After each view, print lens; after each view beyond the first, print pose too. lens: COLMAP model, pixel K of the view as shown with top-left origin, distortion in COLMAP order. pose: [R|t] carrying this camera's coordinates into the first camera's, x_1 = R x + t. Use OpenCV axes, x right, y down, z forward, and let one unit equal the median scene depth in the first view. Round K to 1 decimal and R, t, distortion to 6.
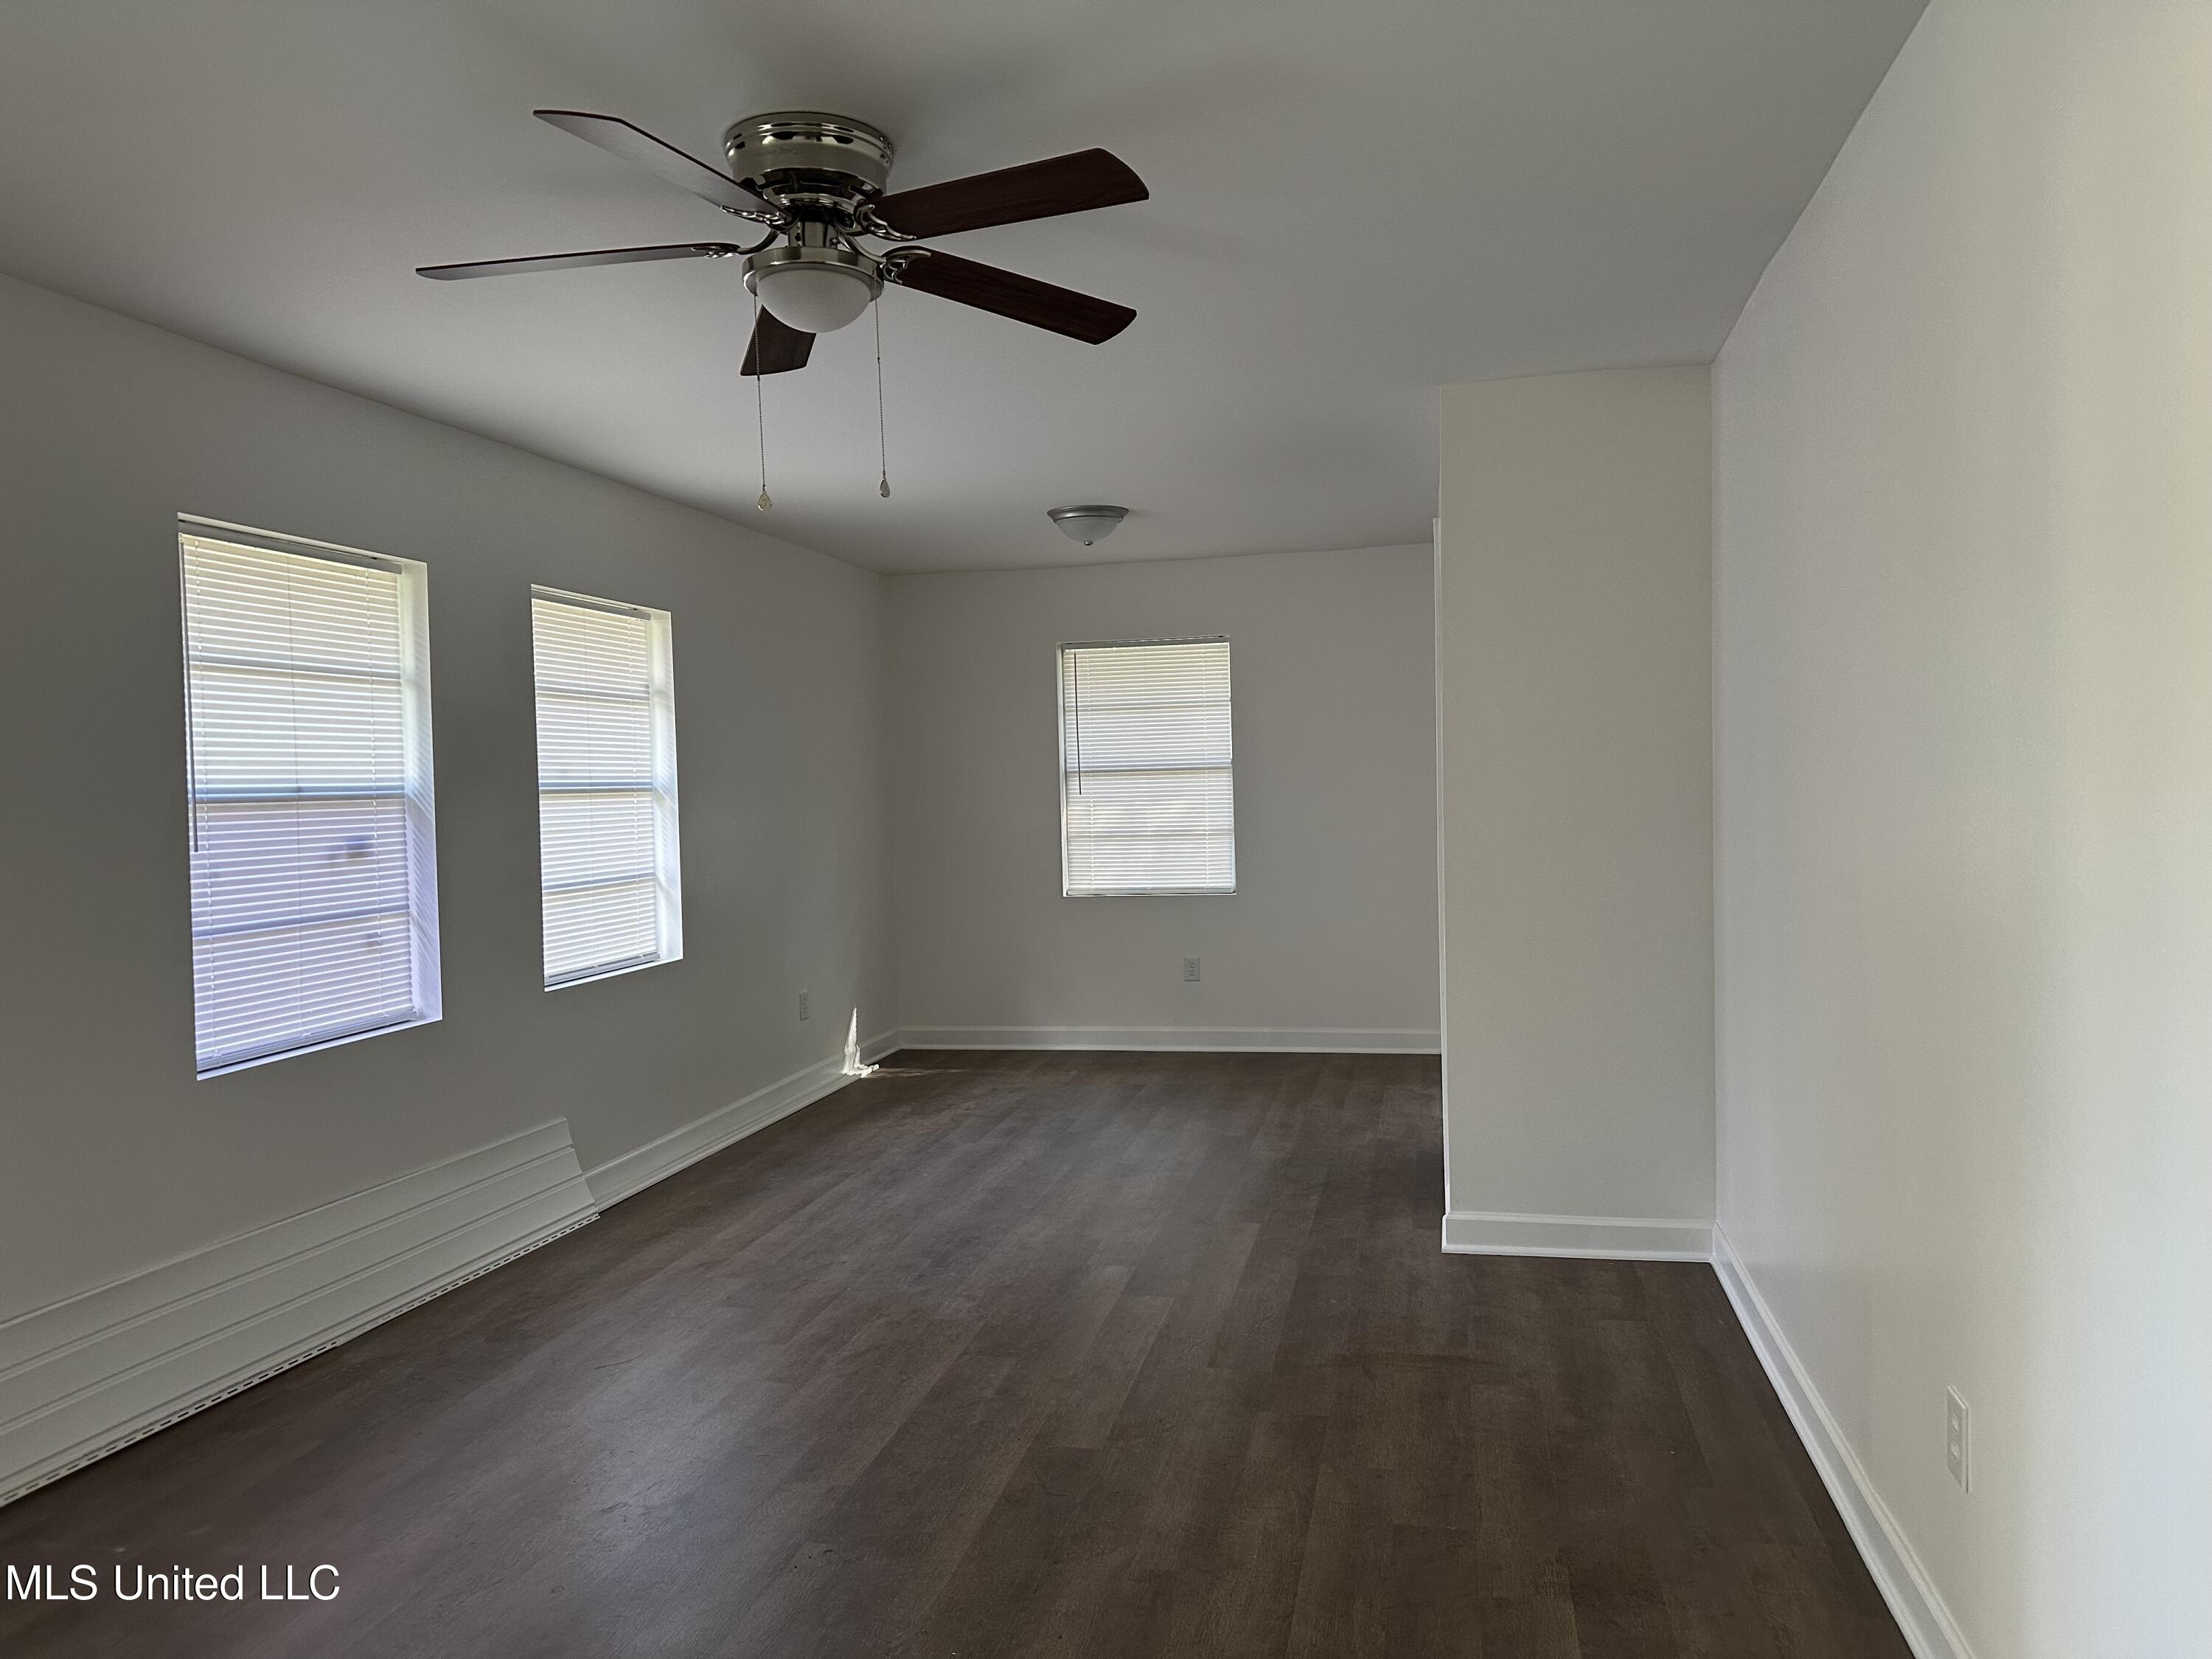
lens RADIAL K [[1558.7, 0, 1108.9], [0, 1558.7, 820.2], [0, 0, 1]] dist [0.039986, -0.045932]
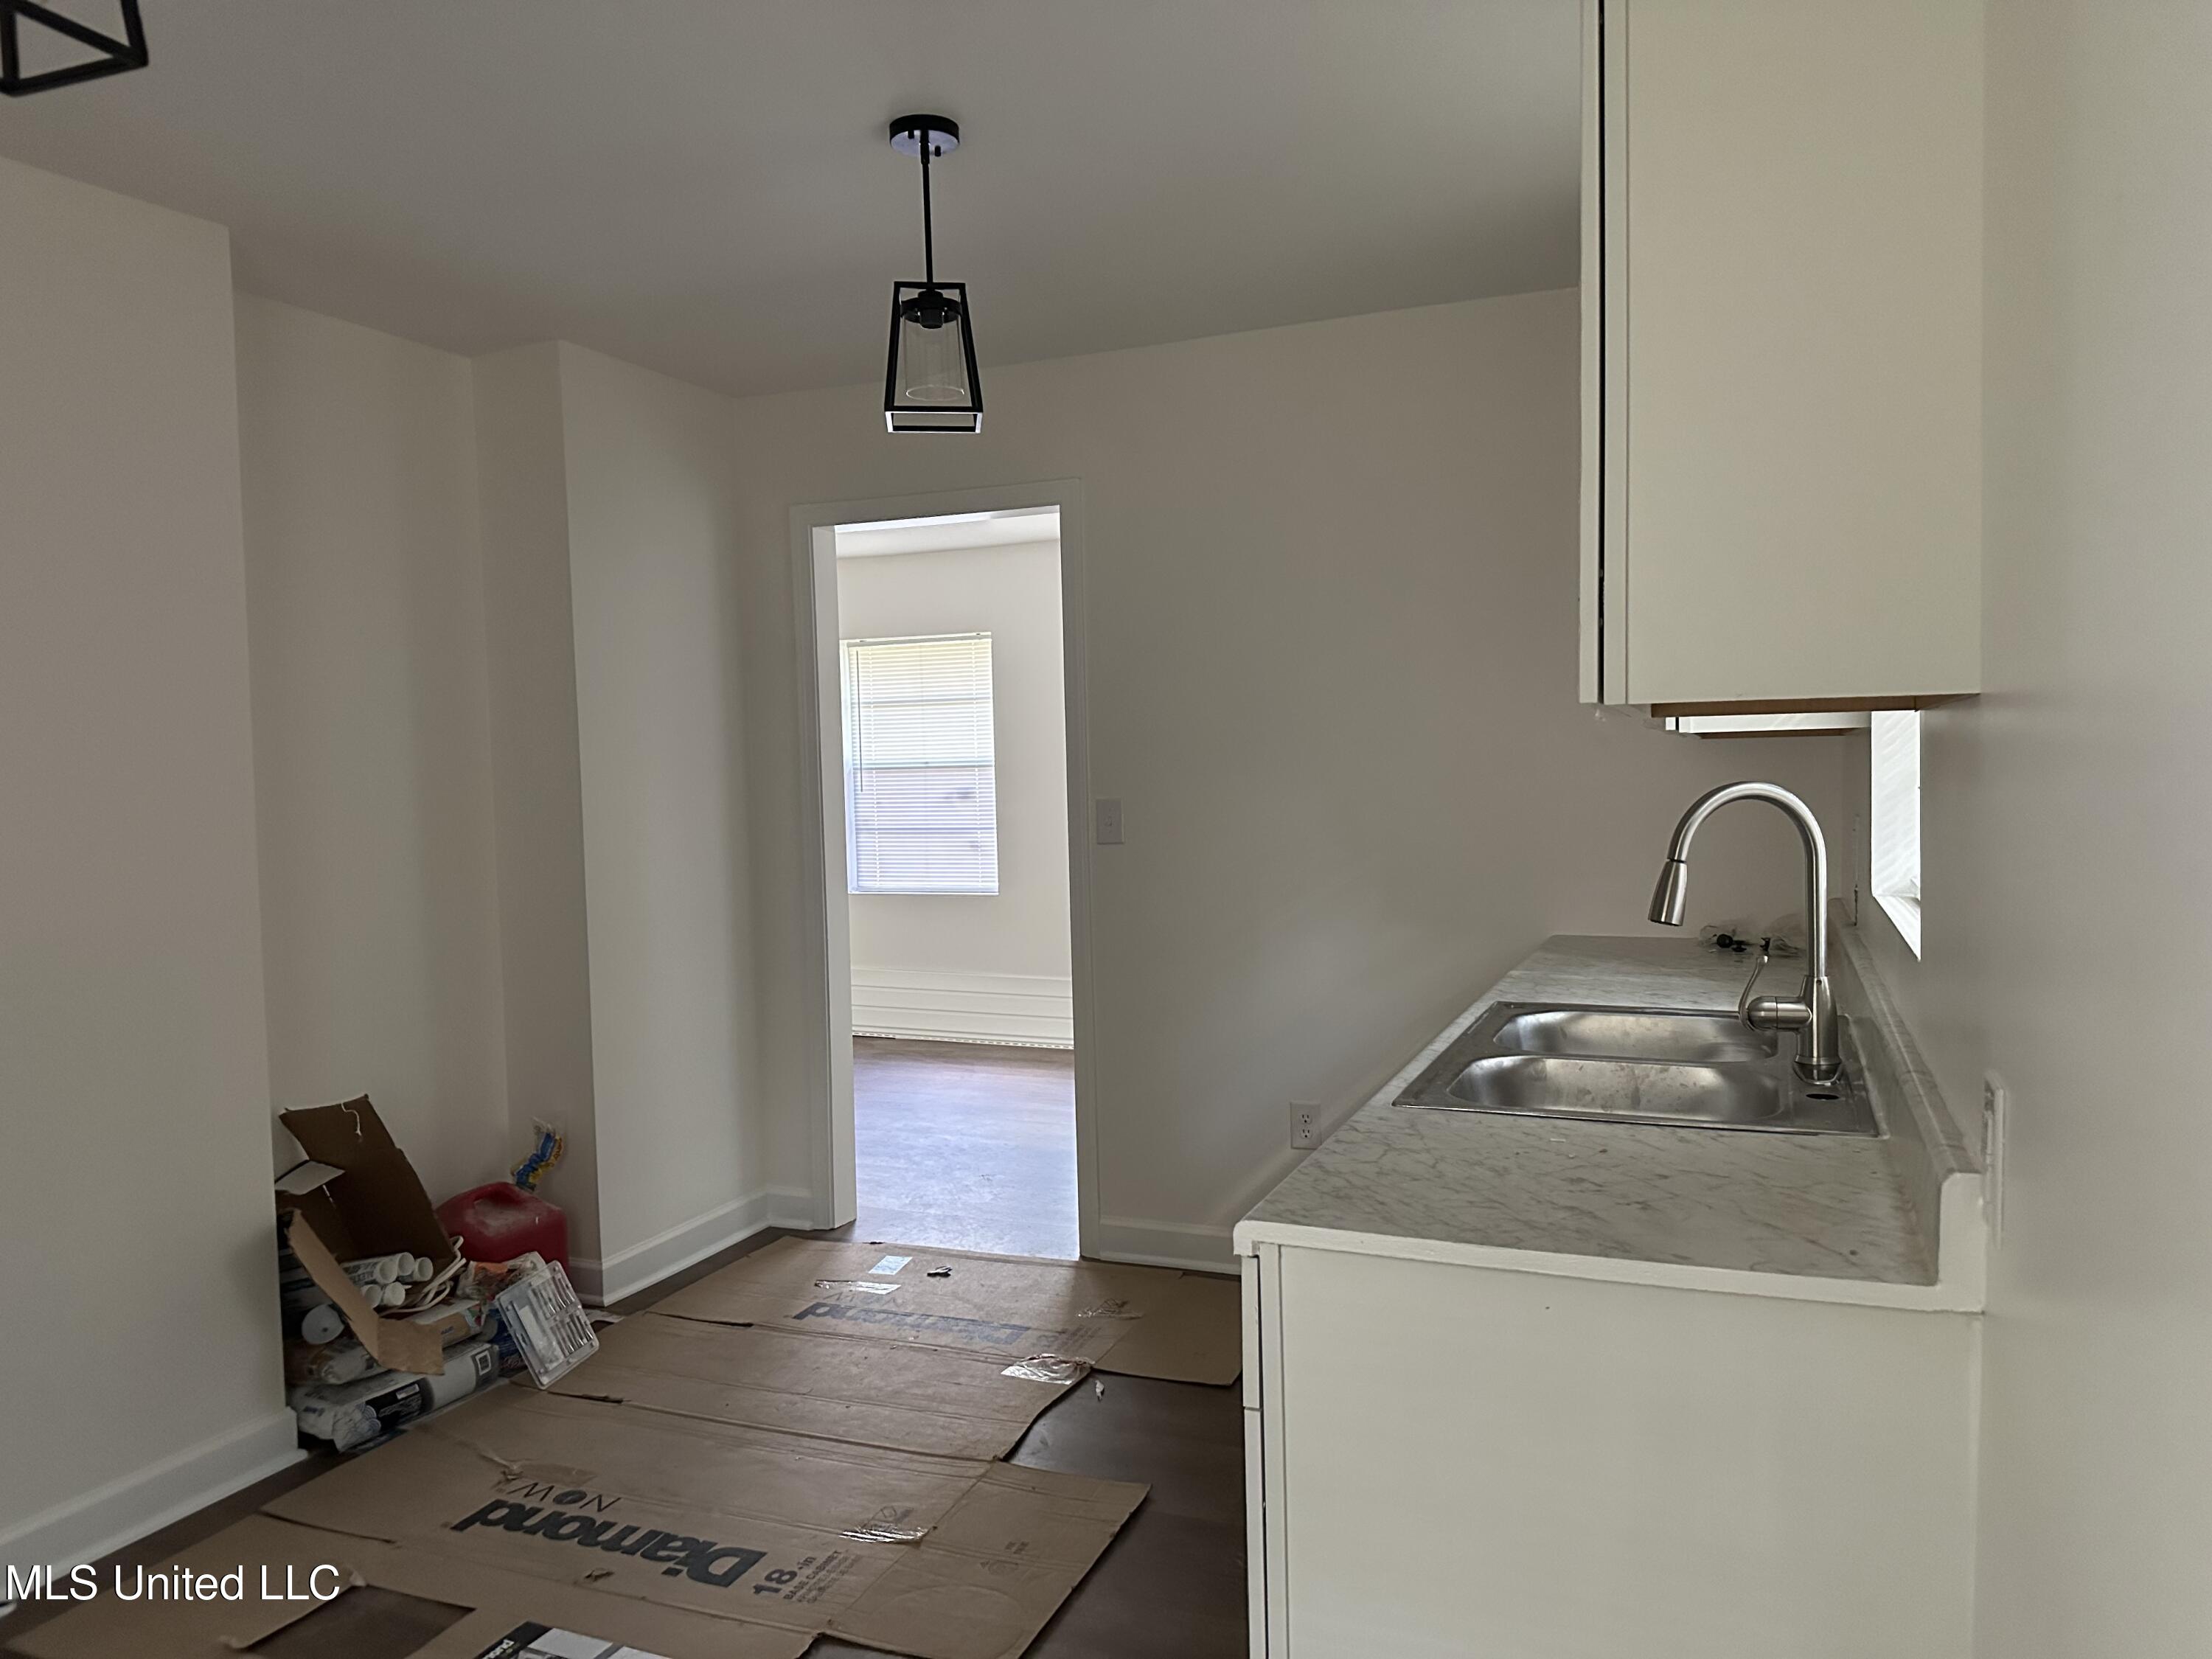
lens RADIAL K [[1558.7, 0, 1109.1], [0, 1558.7, 860.8], [0, 0, 1]] dist [0.039986, -0.045932]
pose [[-0.170881, 0.094977, -0.980703, 1.295593], [-0.000237, 0.995339, 0.096435, -0.080346], [0.985292, 0.016711, -0.170062, 1.479545]]
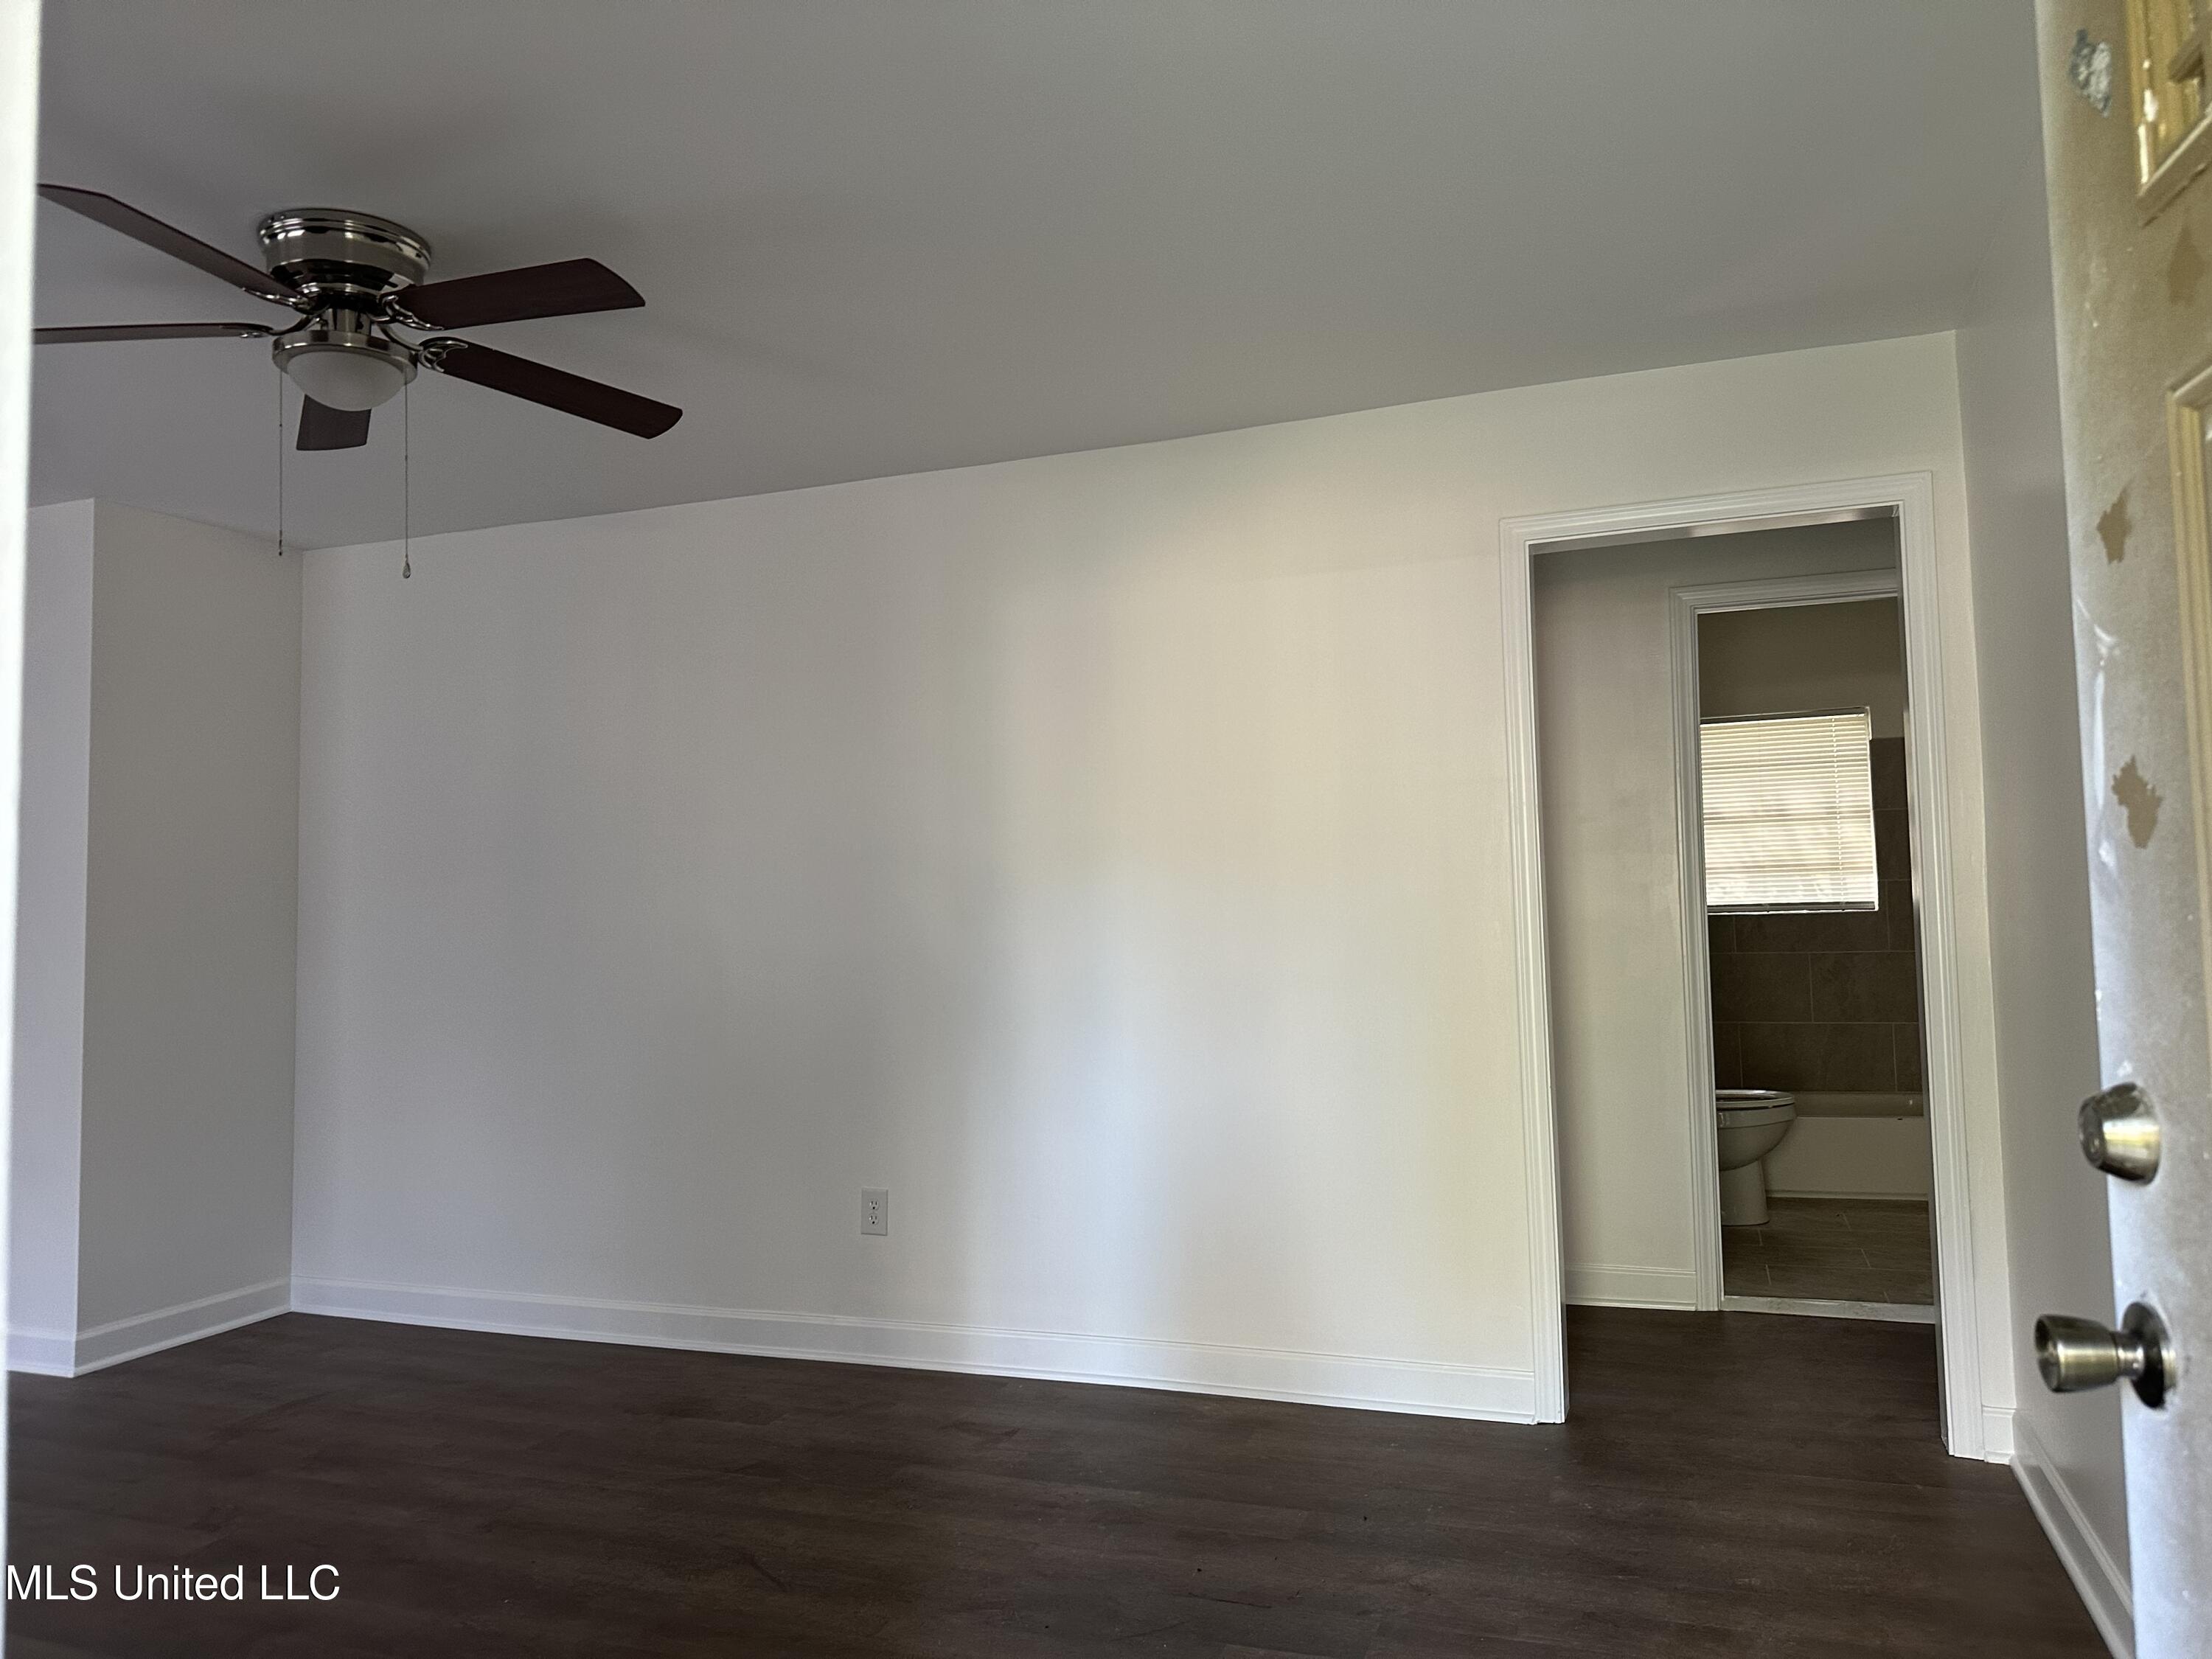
lens RADIAL K [[1558.7, 0, 1111.3], [0, 1558.7, 821.0], [0, 0, 1]] dist [0.039986, -0.045932]
pose [[0.156145, 0.076612, 0.984759, -0.699317], [0.048127, 0.995213, -0.085057, 0.049779], [-0.986561, 0.060675, 0.151710, 0.208033]]
